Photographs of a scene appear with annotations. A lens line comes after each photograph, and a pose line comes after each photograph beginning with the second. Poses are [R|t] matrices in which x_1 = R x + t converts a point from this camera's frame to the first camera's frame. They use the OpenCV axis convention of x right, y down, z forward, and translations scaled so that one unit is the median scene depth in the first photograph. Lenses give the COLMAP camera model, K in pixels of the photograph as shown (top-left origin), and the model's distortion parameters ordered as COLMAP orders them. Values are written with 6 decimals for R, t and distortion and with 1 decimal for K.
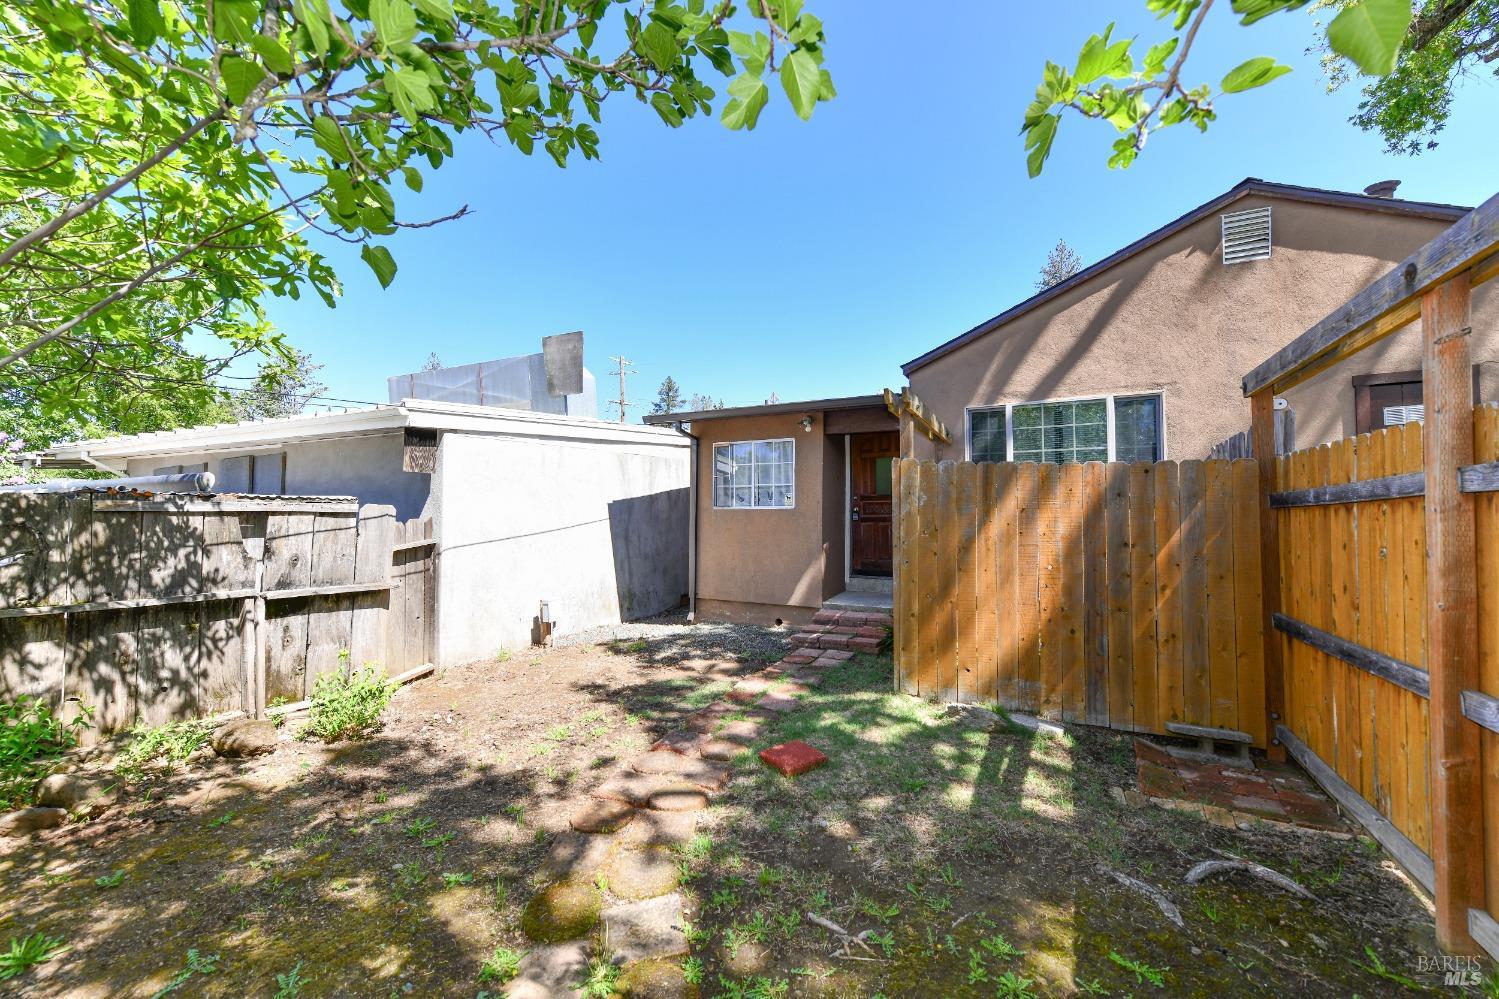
lens RADIAL K [[602.4, 0, 749.5], [0, 602.4, 499.5], [0, 0, 1]] dist [0.001329, 0.000005]
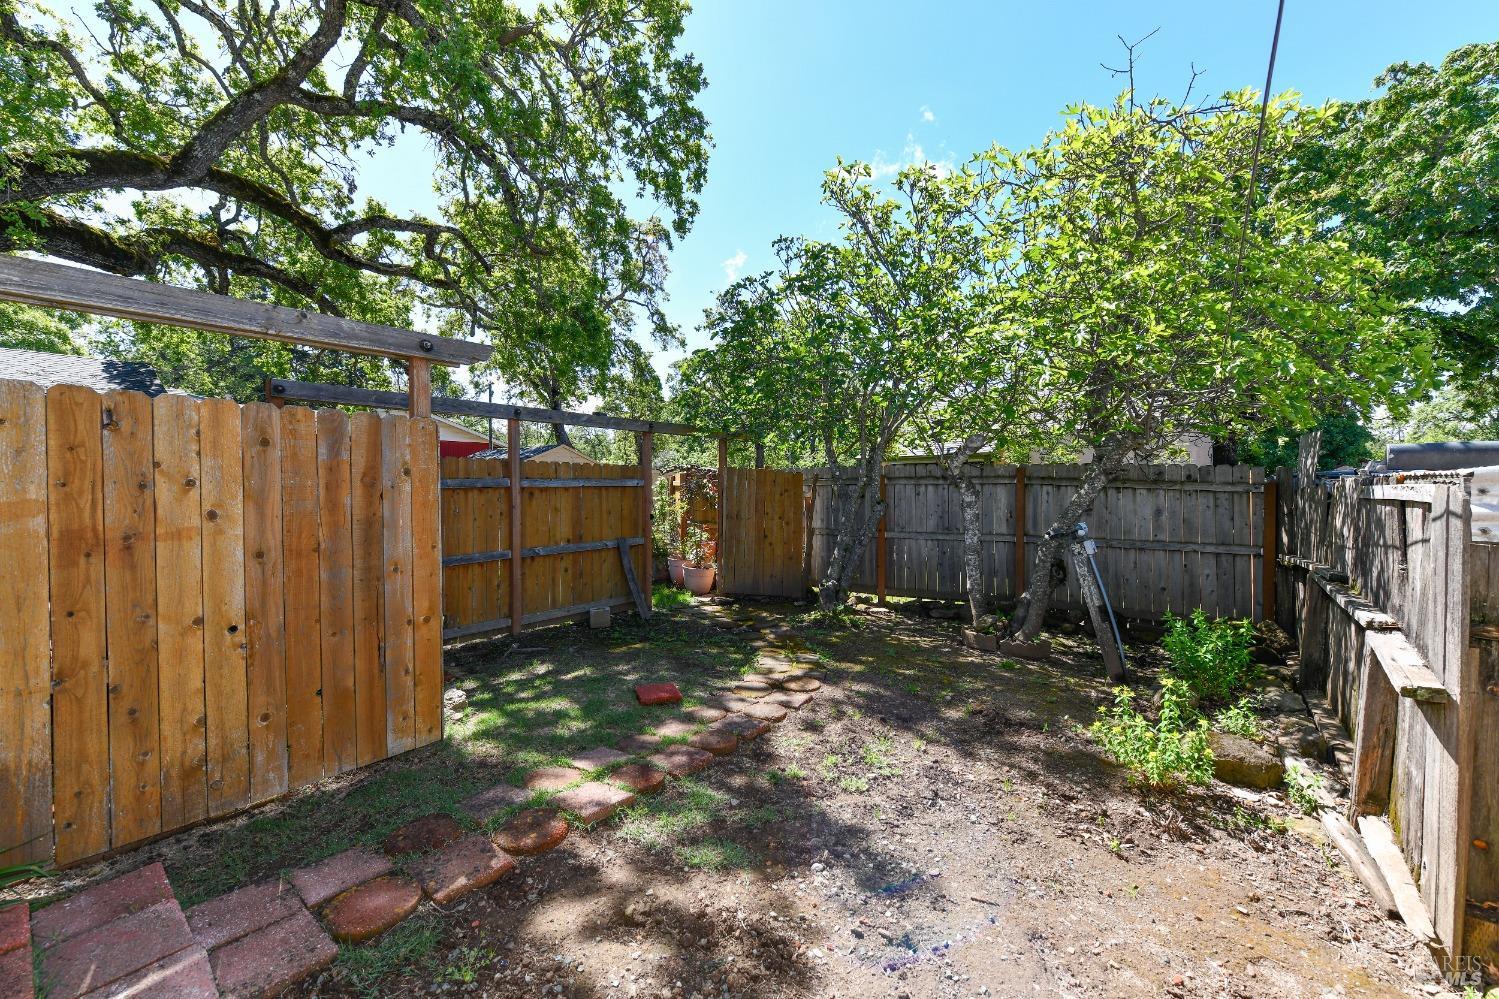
lens RADIAL K [[602.4, 0, 749.5], [0, 602.4, 499.5], [0, 0, 1]] dist [0.001329, 0.000005]
pose [[-0.979725, -0.004467, 0.200297, -0.356277], [-0.004613, 0.999989, -0.000265, 0.028823], [-0.200294, -0.001184, -0.979735, 2.142201]]
